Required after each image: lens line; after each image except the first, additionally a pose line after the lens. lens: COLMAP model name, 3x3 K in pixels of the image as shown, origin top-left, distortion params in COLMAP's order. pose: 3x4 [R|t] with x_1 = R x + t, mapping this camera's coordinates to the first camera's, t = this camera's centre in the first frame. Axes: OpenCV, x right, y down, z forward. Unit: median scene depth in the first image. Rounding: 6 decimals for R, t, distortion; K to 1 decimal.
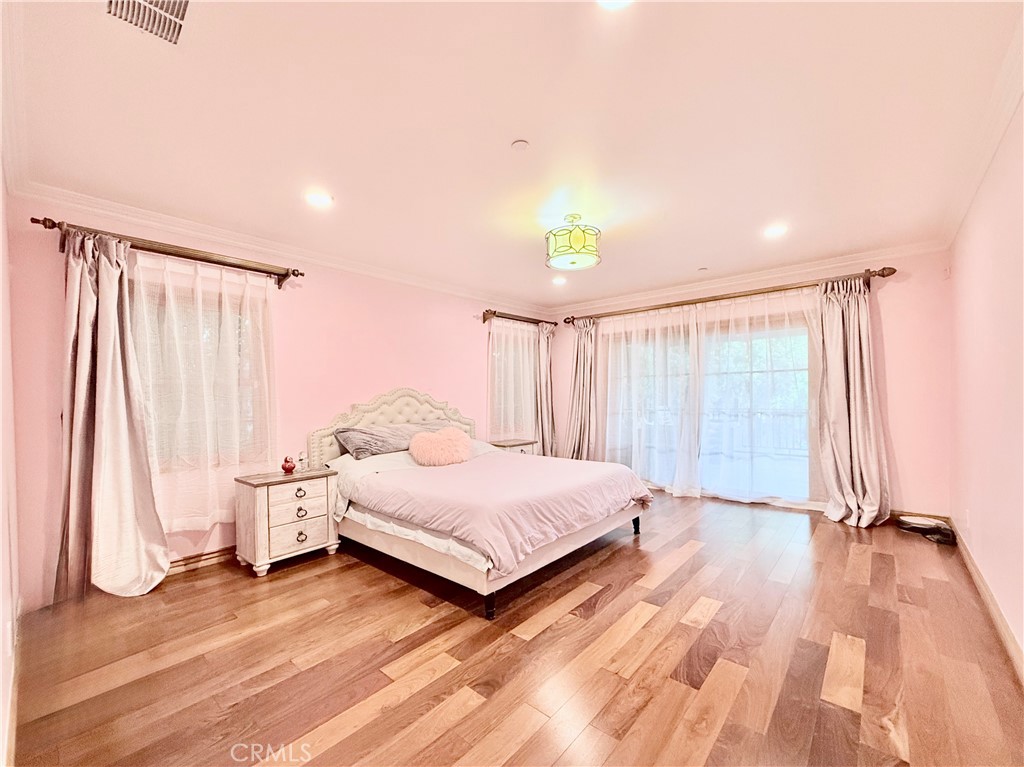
lens RADIAL K [[420.4, 0, 509.8], [0, 420.4, 400.2], [0, 0, 1]] dist [0.000874, -0.000095]
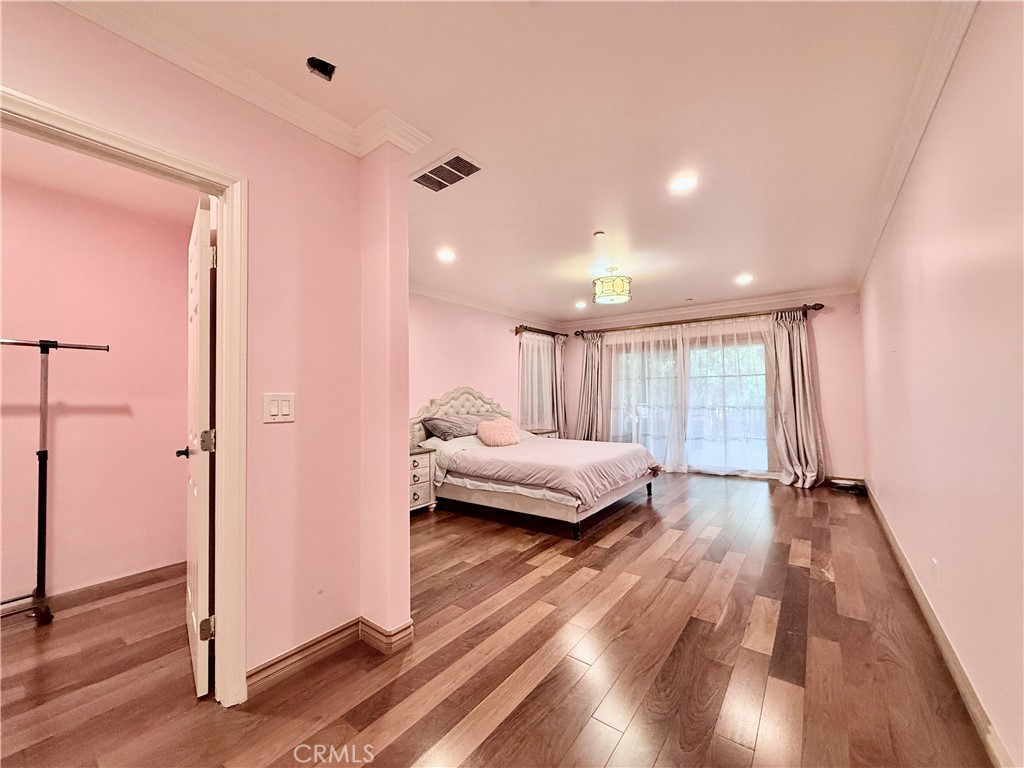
lens RADIAL K [[407.4, 0, 509.2], [0, 407.4, 384.5], [0, 0, 1]] dist [0.001086, 0.000080]
pose [[0.997045, 0.005080, 0.076646, -0.255350], [-0.002181, 0.999281, -0.037858, 0.012486], [-0.076783, 0.037579, 0.996339, -0.291127]]
